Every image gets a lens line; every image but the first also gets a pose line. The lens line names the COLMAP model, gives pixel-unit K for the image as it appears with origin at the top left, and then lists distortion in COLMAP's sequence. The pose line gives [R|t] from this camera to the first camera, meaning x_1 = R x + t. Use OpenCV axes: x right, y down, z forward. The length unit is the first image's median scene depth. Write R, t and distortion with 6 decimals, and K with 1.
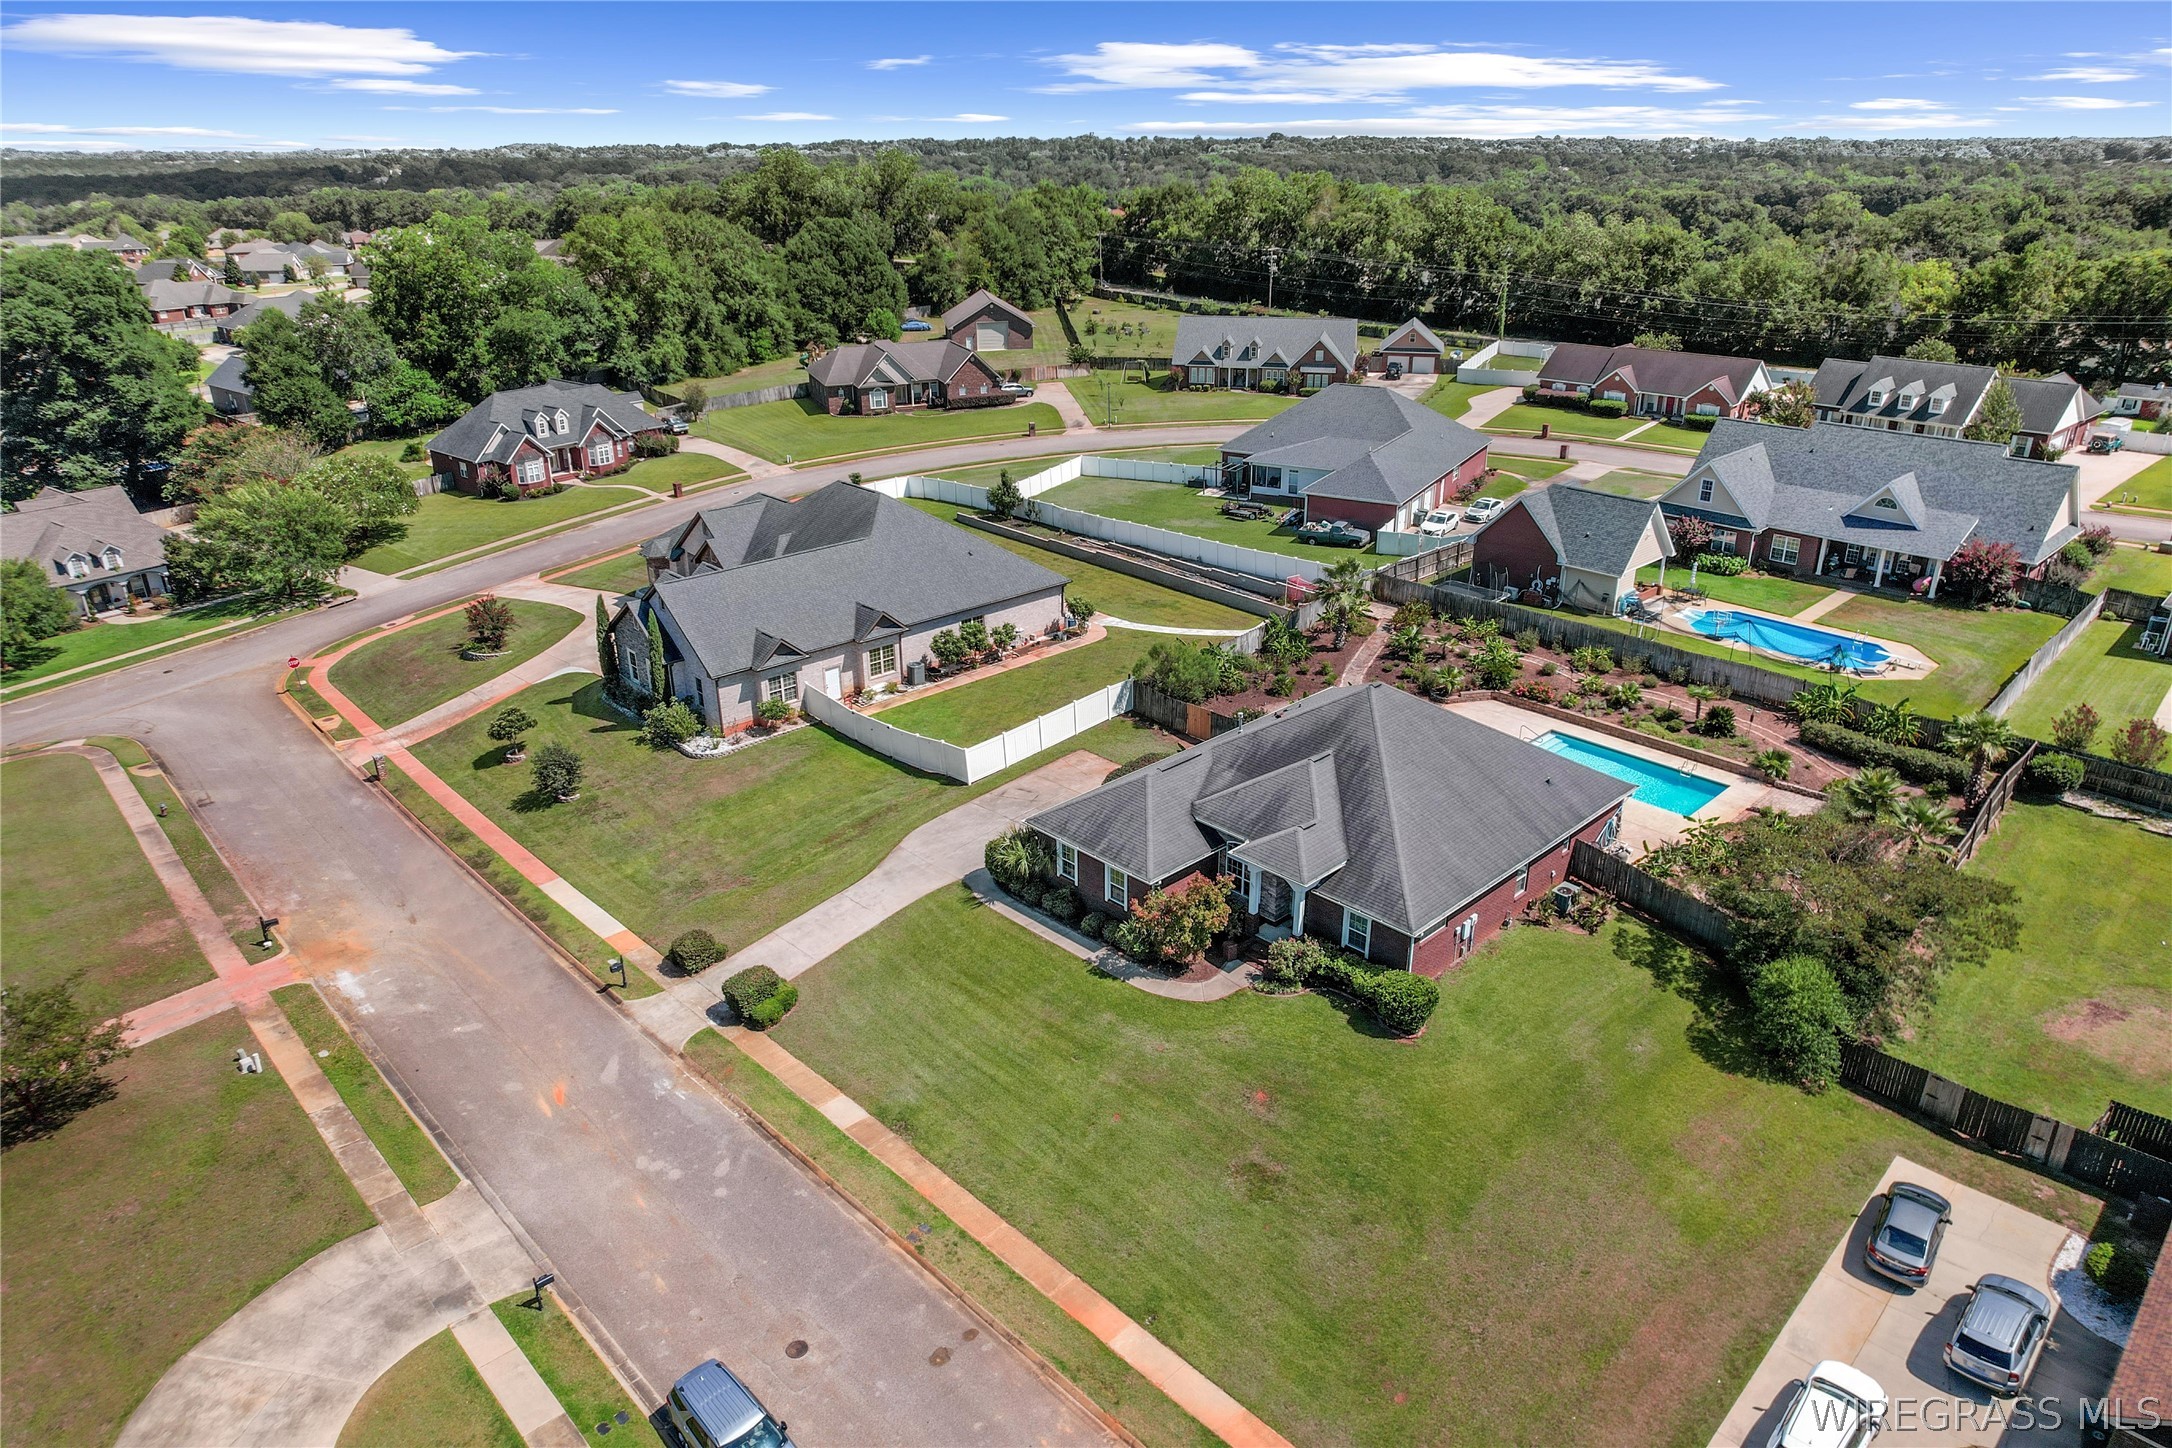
lens RADIAL K [[1388.0, 0, 1093.6], [0, 1388.0, 724.0], [0, 0, 1]] dist [-0.062849, 0.051653]
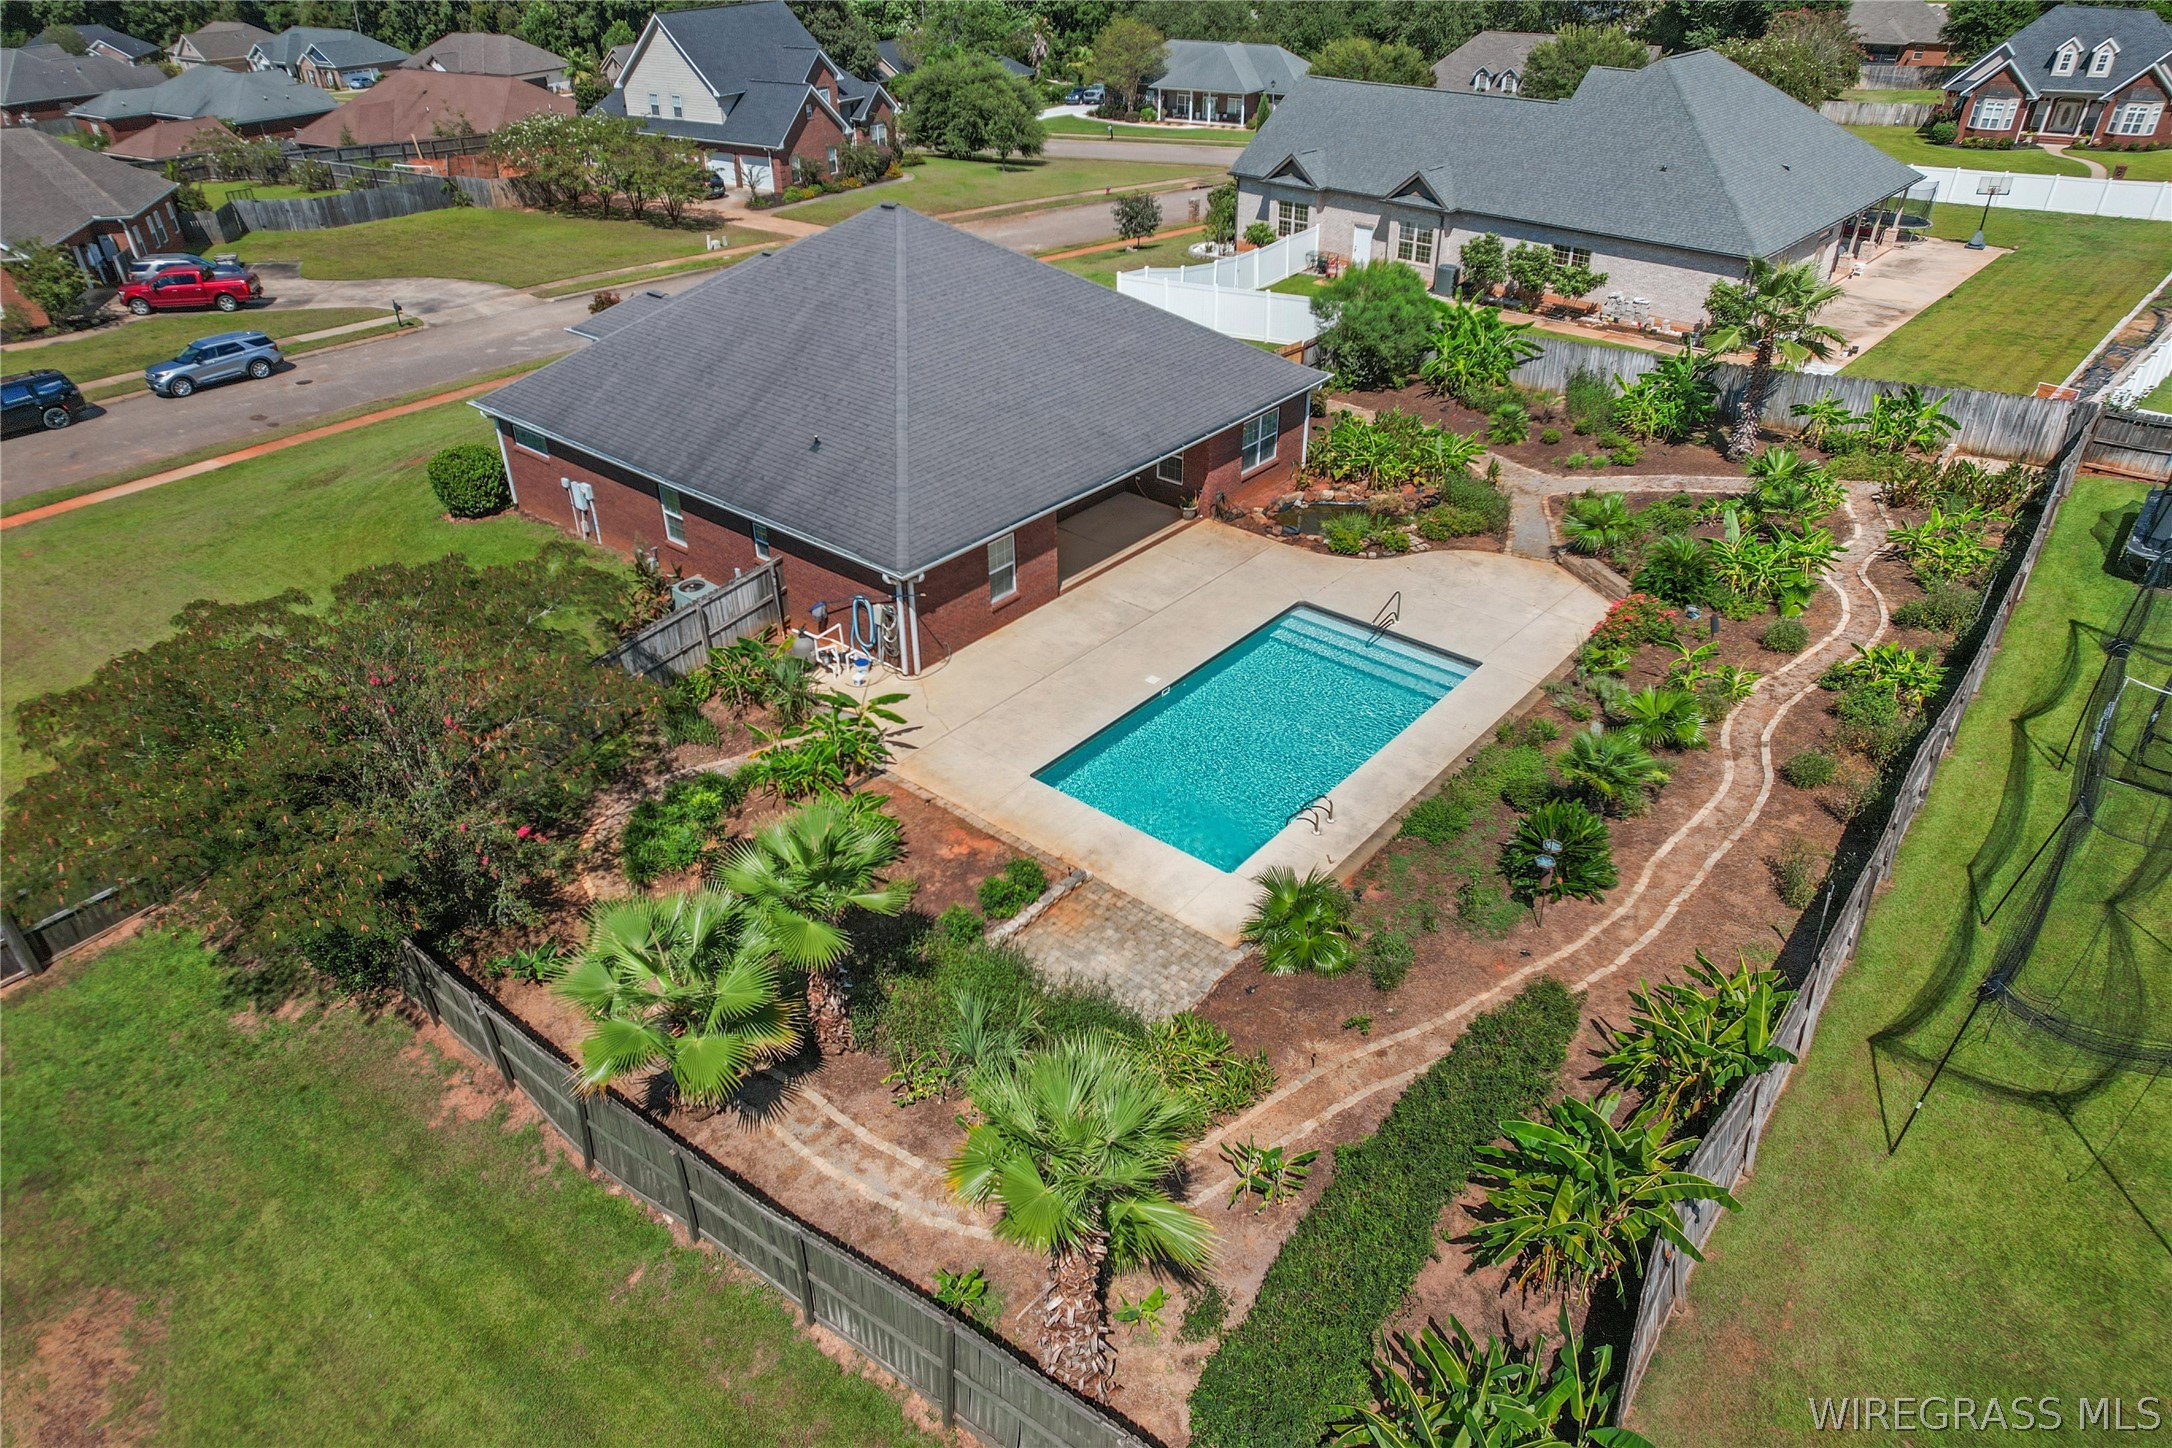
lens RADIAL K [[1388.0, 0, 1098.6], [0, 1388.0, 721.3], [0, 0, 1]] dist [-0.062849, 0.051653]
pose [[0.106980, 0.532029, -0.839941, 0.666623], [-0.386049, 0.800736, 0.458027, -0.126412], [0.916254, 0.275258, 0.291052, 0.759043]]
